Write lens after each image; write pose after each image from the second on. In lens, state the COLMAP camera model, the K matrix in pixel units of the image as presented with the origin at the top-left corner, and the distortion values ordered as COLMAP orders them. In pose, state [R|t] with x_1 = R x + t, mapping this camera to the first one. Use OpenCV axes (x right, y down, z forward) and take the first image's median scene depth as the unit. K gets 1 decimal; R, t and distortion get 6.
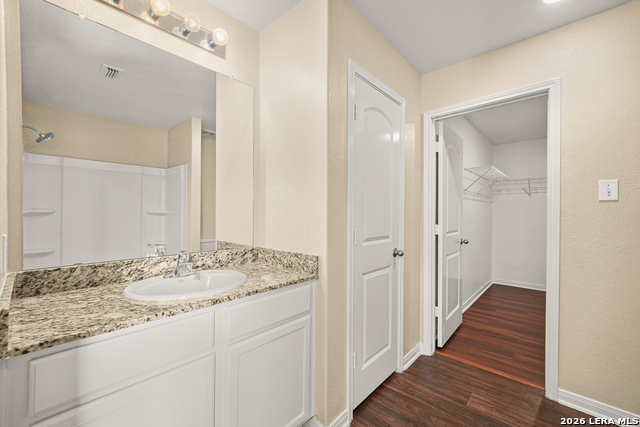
lens RADIAL K [[266.7, 0, 320.0], [0, 266.7, 215.0], [0, 0, 1]] dist [0.002714, 0.000173]
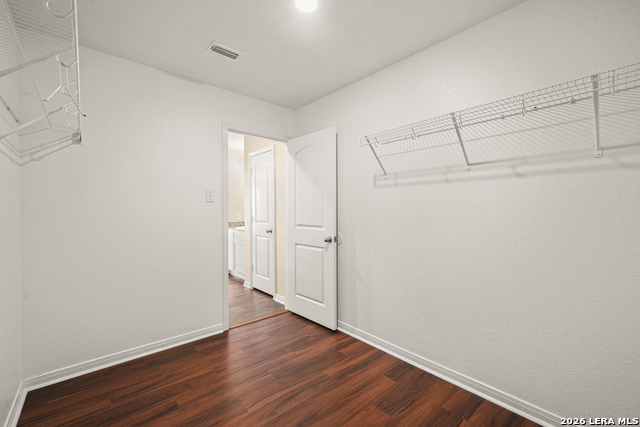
lens RADIAL K [[266.7, 0, 320.0], [0, 266.7, 215.0], [0, 0, 1]] dist [0.002714, 0.000173]
pose [[-0.110534, 0.010861, -0.993813, 1.615103], [-0.002905, 0.999932, 0.011251, 0.011690], [0.993868, 0.004130, -0.110495, 1.201406]]
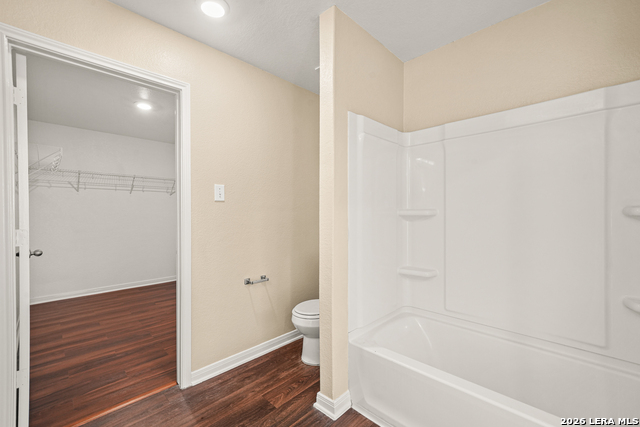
lens RADIAL K [[266.7, 0, 320.0], [0, 266.7, 215.0], [0, 0, 1]] dist [0.002714, 0.000173]
pose [[0.040783, -0.012796, 0.999086, -0.106075], [0.005724, 0.999905, 0.012573, -0.000271], [-0.999152, 0.005206, 0.040852, 0.292898]]
